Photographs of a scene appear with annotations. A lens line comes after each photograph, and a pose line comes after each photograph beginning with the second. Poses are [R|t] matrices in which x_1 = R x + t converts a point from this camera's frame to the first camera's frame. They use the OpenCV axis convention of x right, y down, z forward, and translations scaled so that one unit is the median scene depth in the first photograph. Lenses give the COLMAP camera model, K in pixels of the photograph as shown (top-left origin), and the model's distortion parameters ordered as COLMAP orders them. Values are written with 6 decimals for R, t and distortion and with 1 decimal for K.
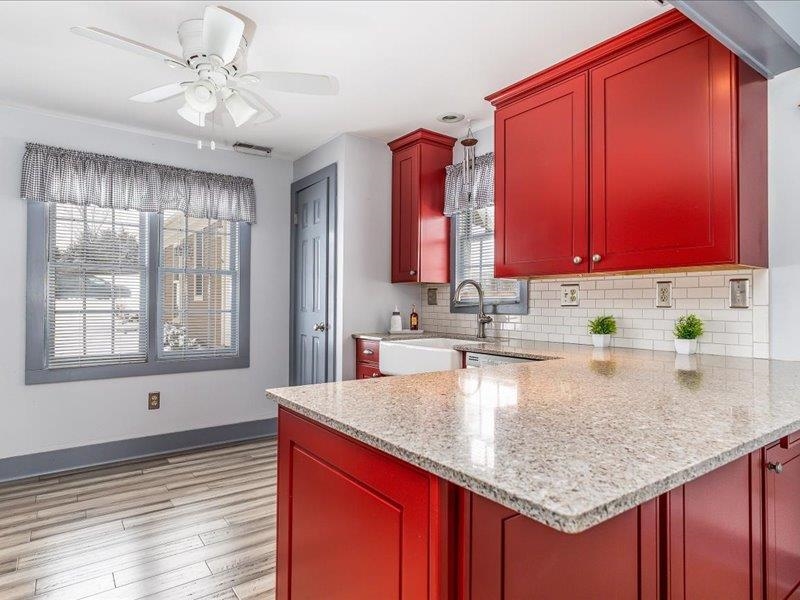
lens RADIAL K [[473.1, 0, 406.1], [0, 473.1, 298.9], [0, 0, 1]] dist [0.007036, 0.003265]
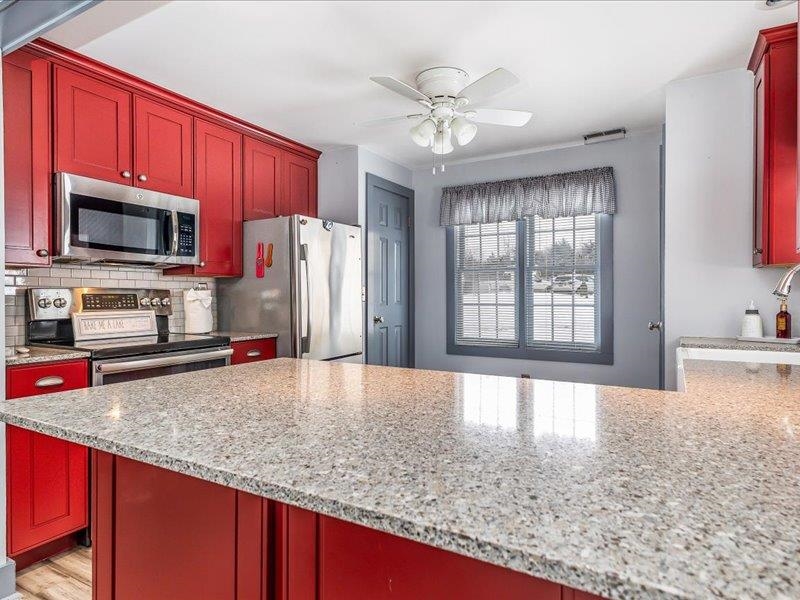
lens RADIAL K [[473.1, 0, 406.2], [0, 473.1, 300.5], [0, 0, 1]] dist [0.007036, 0.003265]
pose [[0.406854, 0.003197, -0.913488, 0.406772], [0.011816, 0.999892, 0.008762, 0.002041], [0.913417, -0.014359, 0.406772, 0.258082]]
